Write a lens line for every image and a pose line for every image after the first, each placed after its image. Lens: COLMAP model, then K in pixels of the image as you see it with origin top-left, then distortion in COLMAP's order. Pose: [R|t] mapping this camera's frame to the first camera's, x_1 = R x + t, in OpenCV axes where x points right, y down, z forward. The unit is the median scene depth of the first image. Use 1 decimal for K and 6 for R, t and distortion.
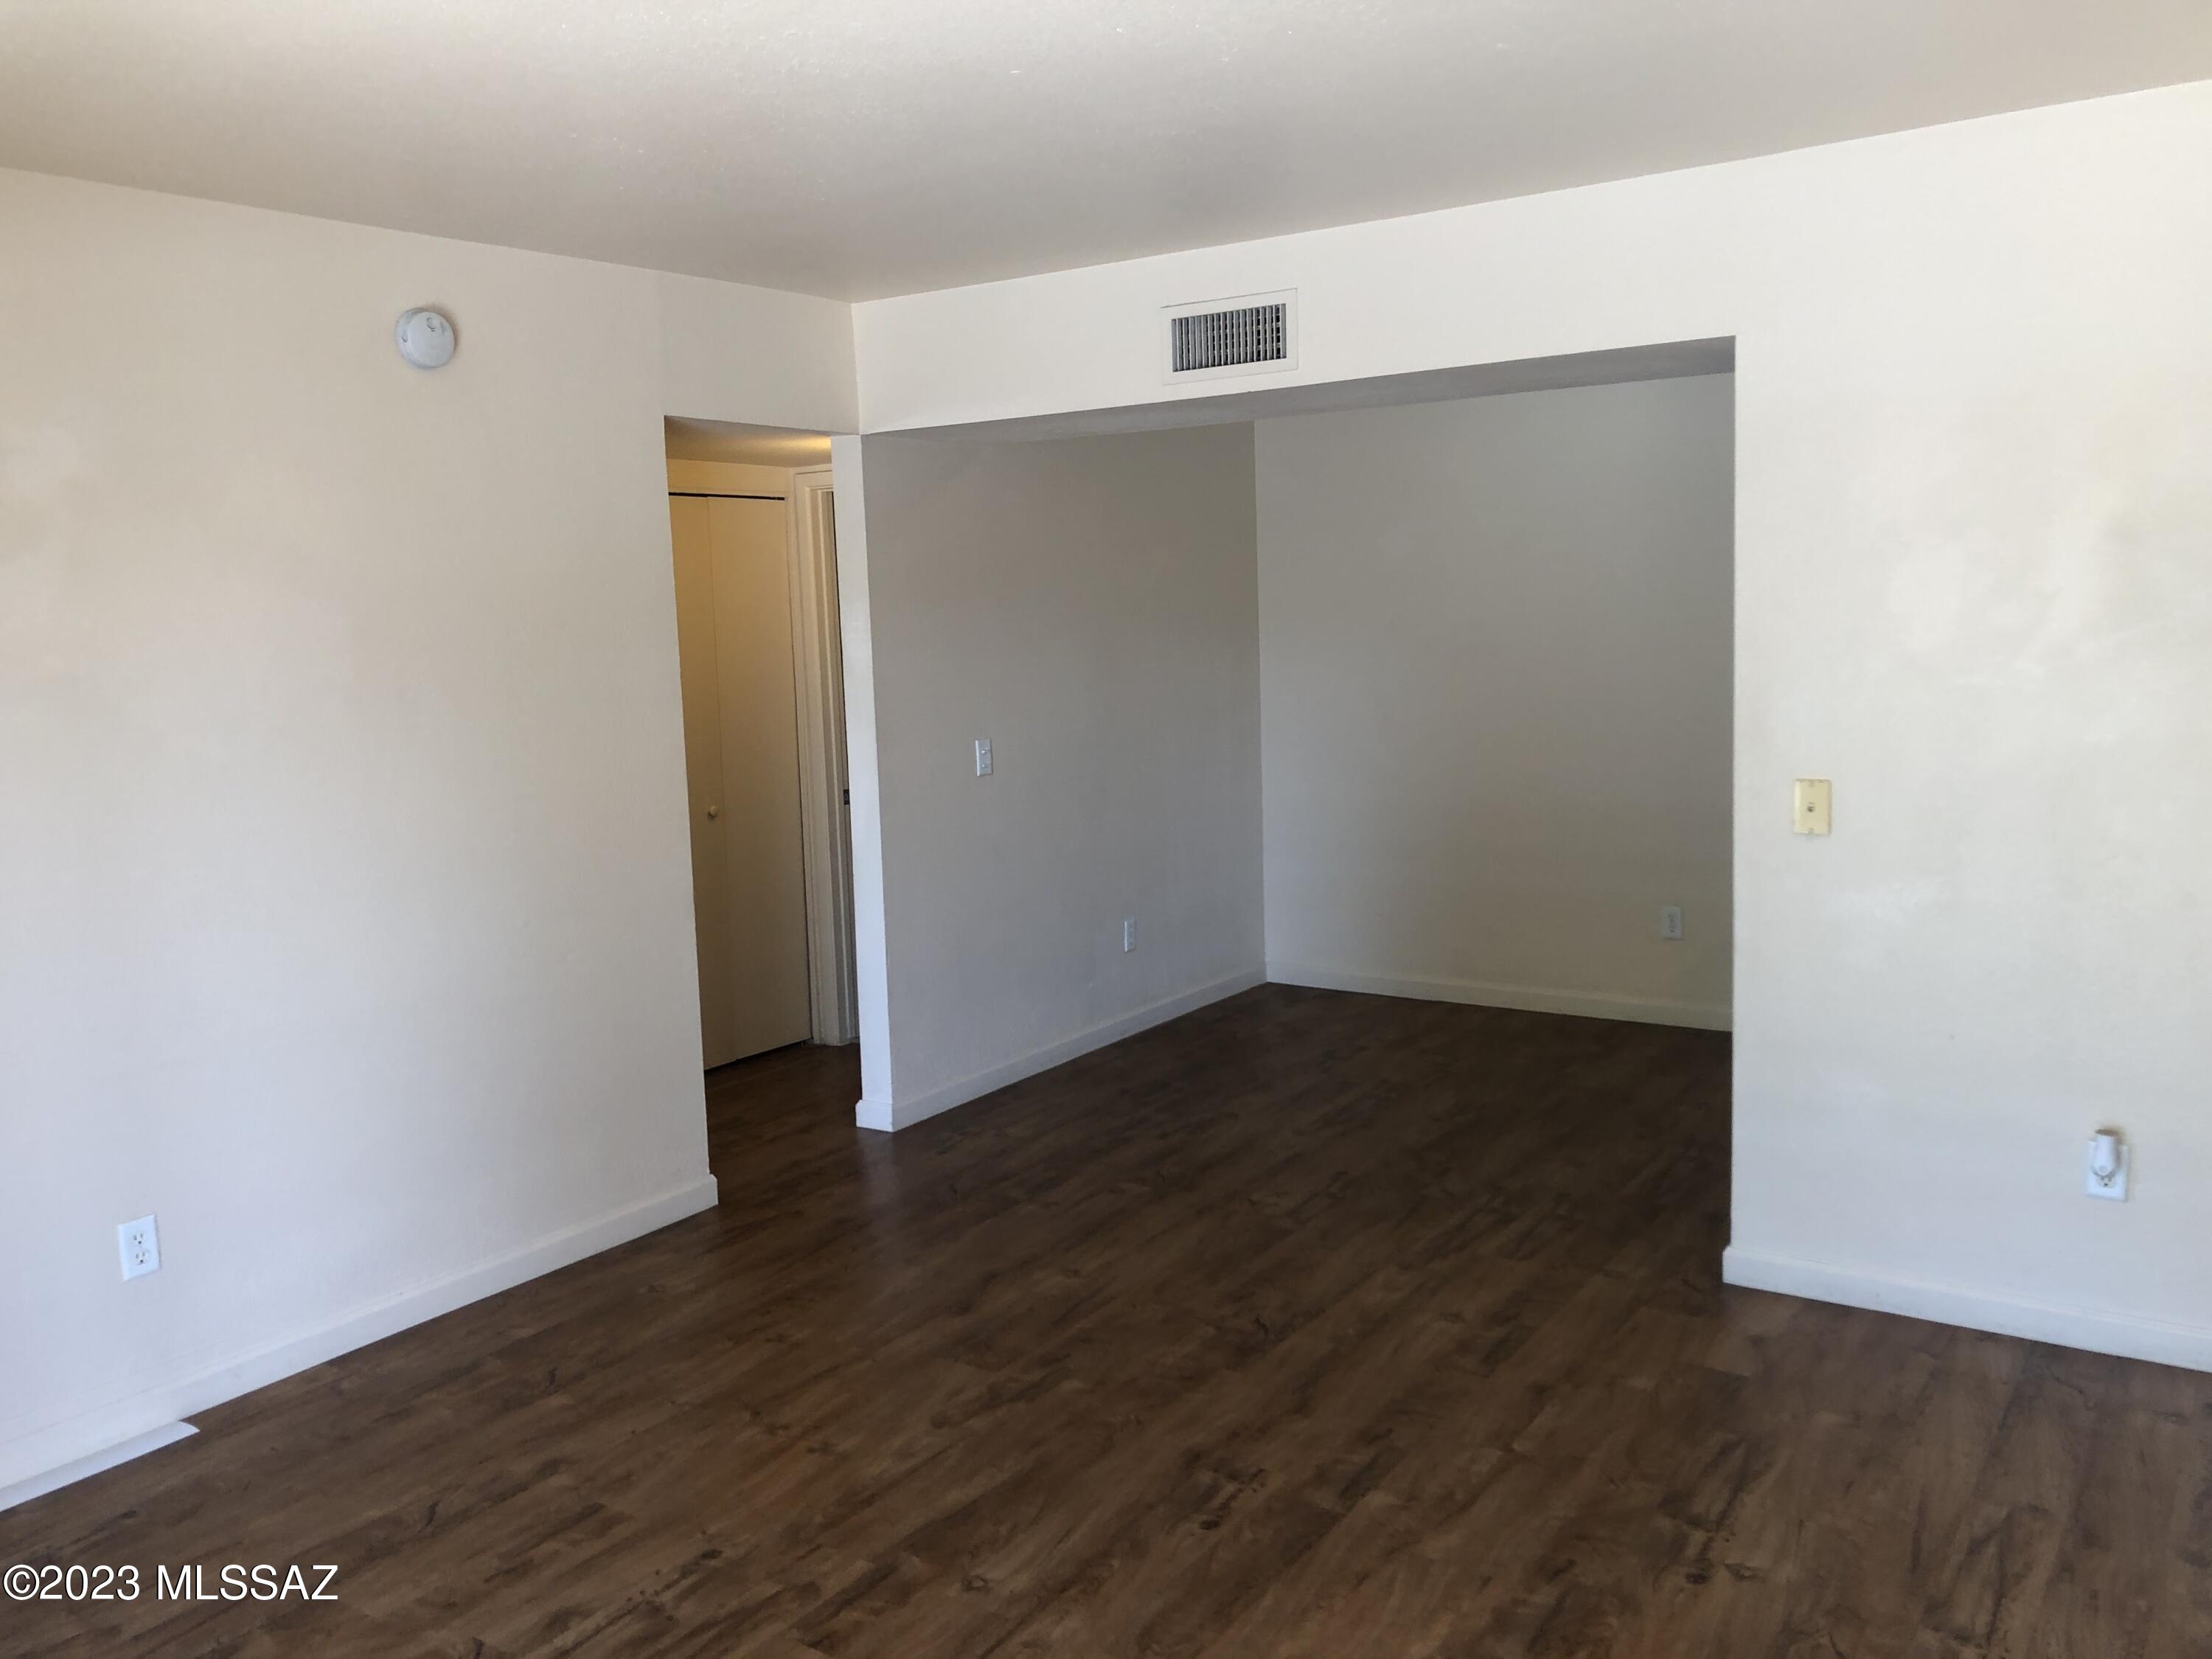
lens RADIAL K [[1801.7, 0, 1106.0], [0, 1801.7, 829.5], [0, 0, 1]] dist [-0.001340, 0.007913]
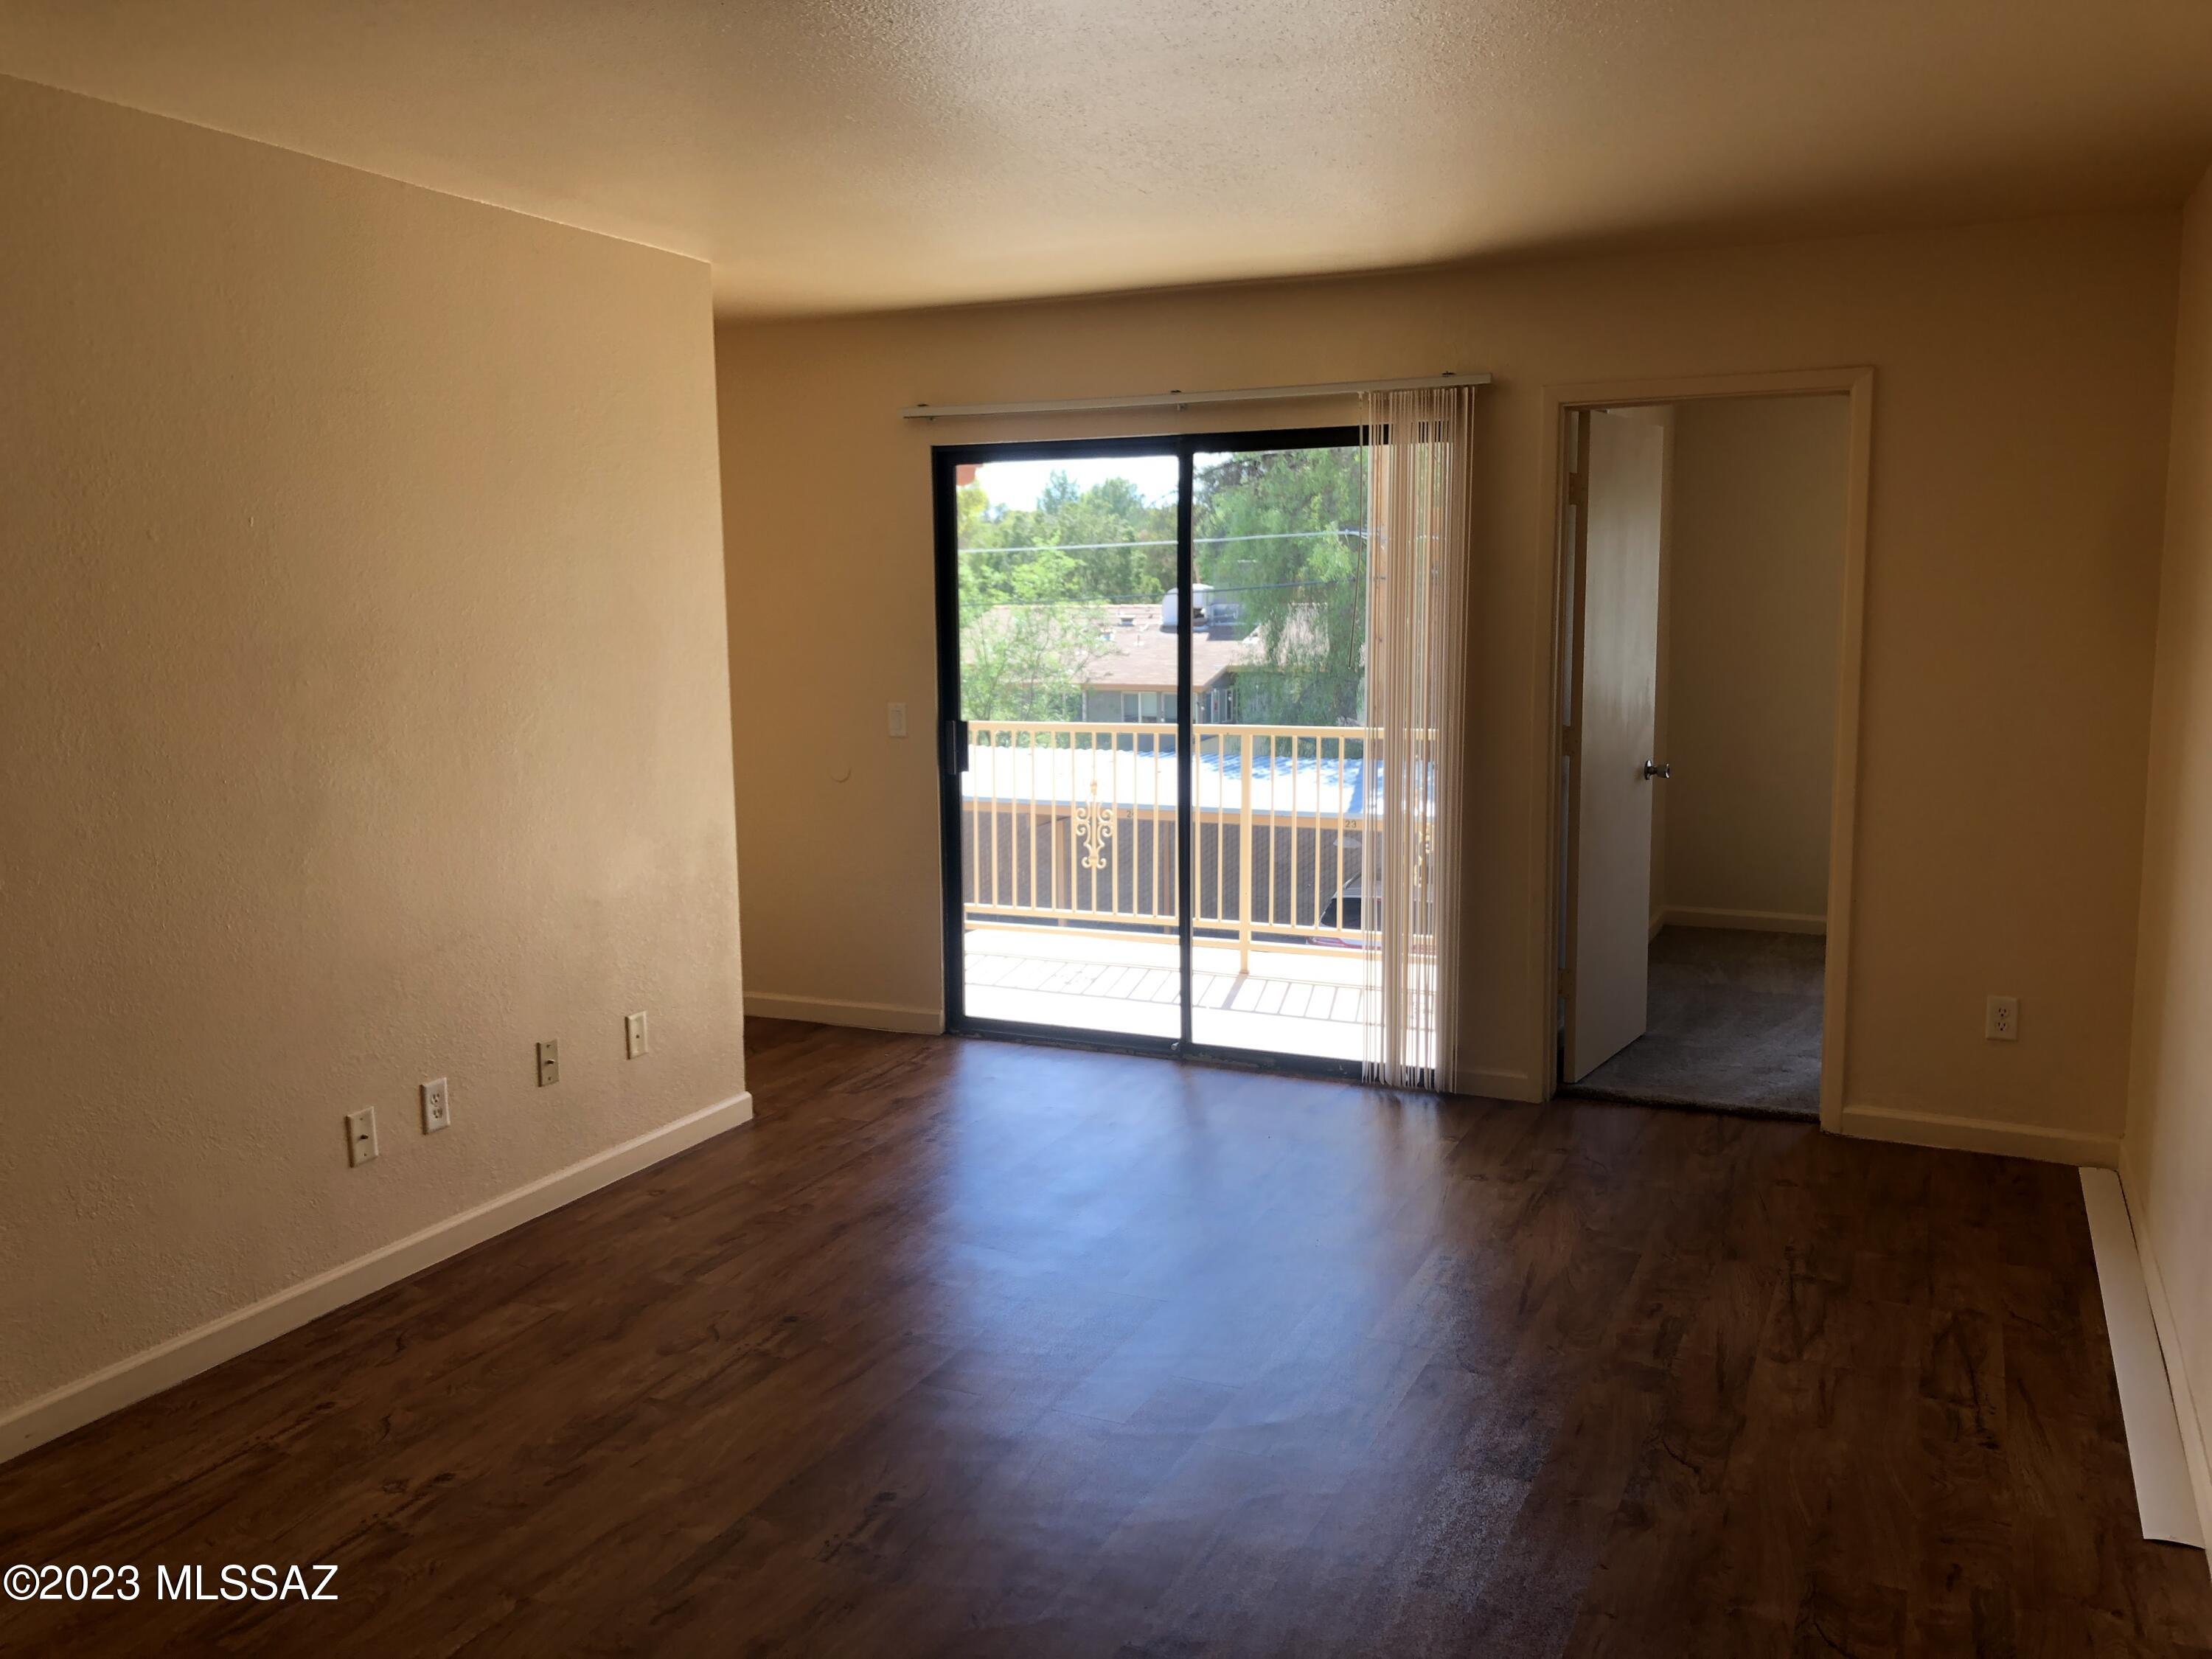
lens RADIAL K [[1783.5, 0, 1155.4], [0, 1783.5, 823.4], [0, 0, 1]] dist [0.008155, 0.000097]
pose [[-0.982304, 0.069333, -0.173990, 0.053739], [0.022922, 0.966480, 0.255717, -0.208141], [0.185887, 0.247204, -0.950966, 1.740367]]
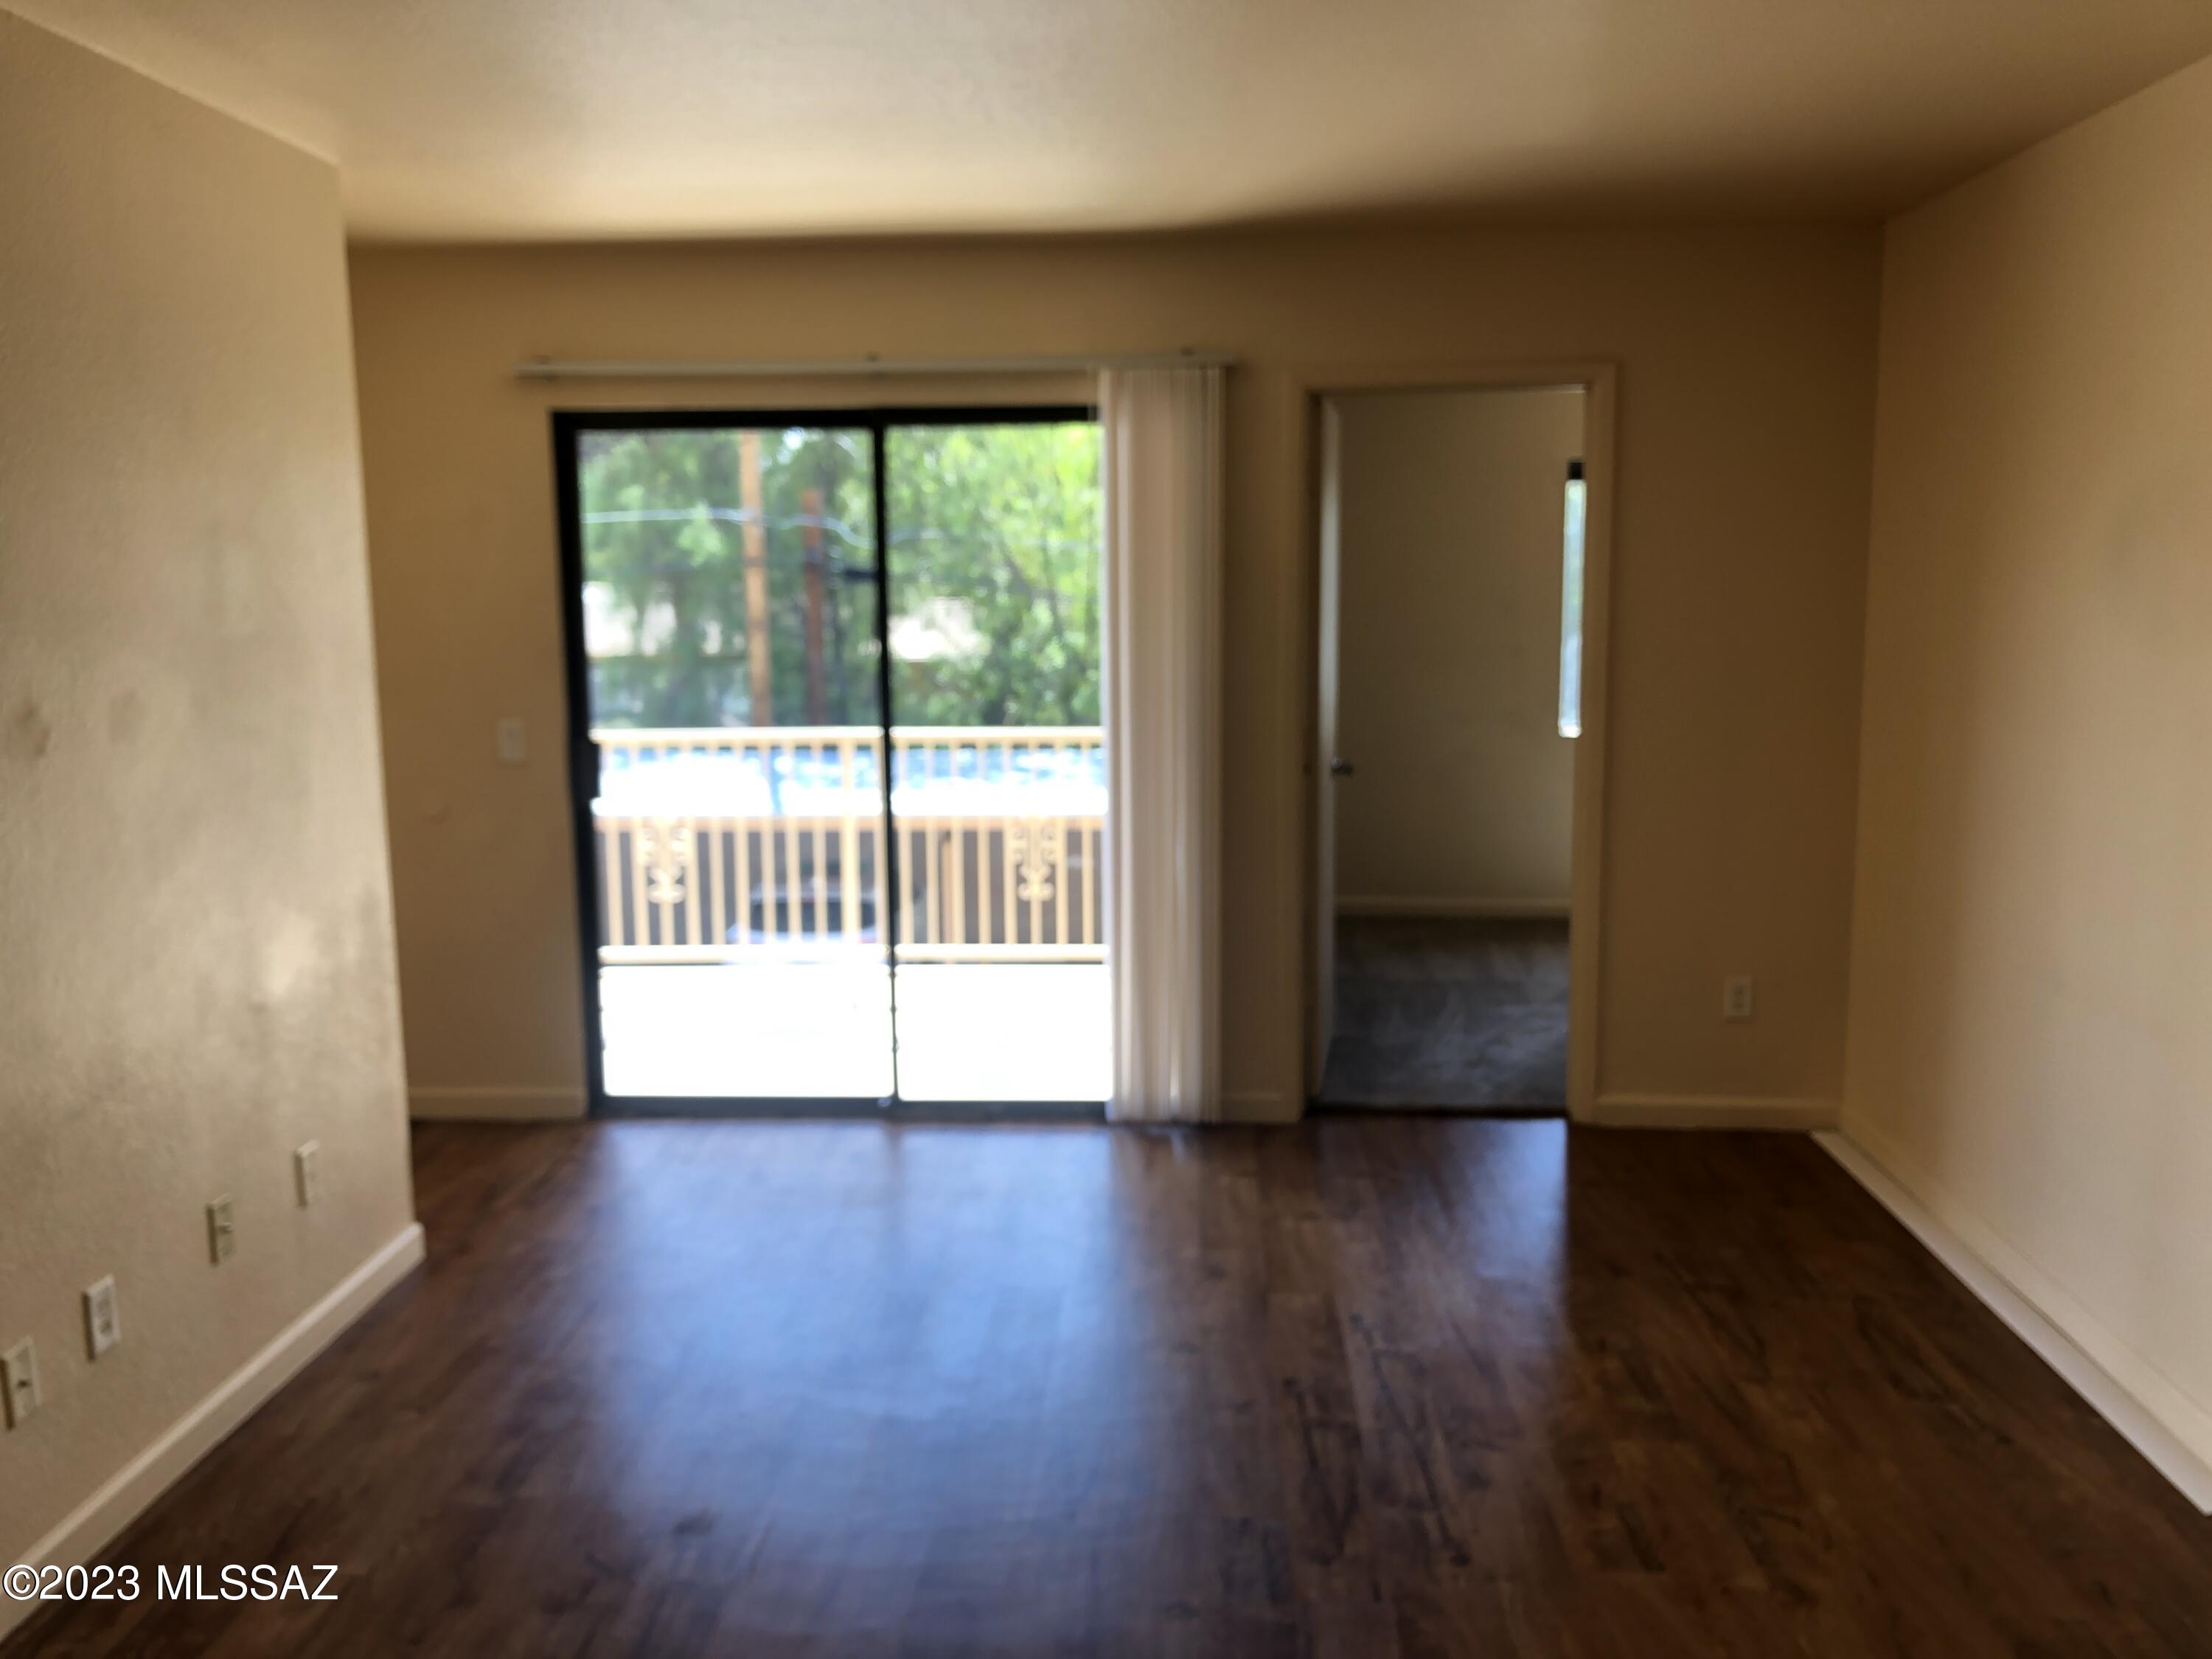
lens RADIAL K [[1801.7, 0, 1106.0], [0, 1801.7, 829.5], [0, 0, 1]] dist [-0.001340, 0.007913]
pose [[-0.851605, 0.122324, -0.509712, 0.343367], [-0.022384, 0.963017, 0.268510, -0.198986], [0.523706, 0.240074, -0.817372, 1.453681]]
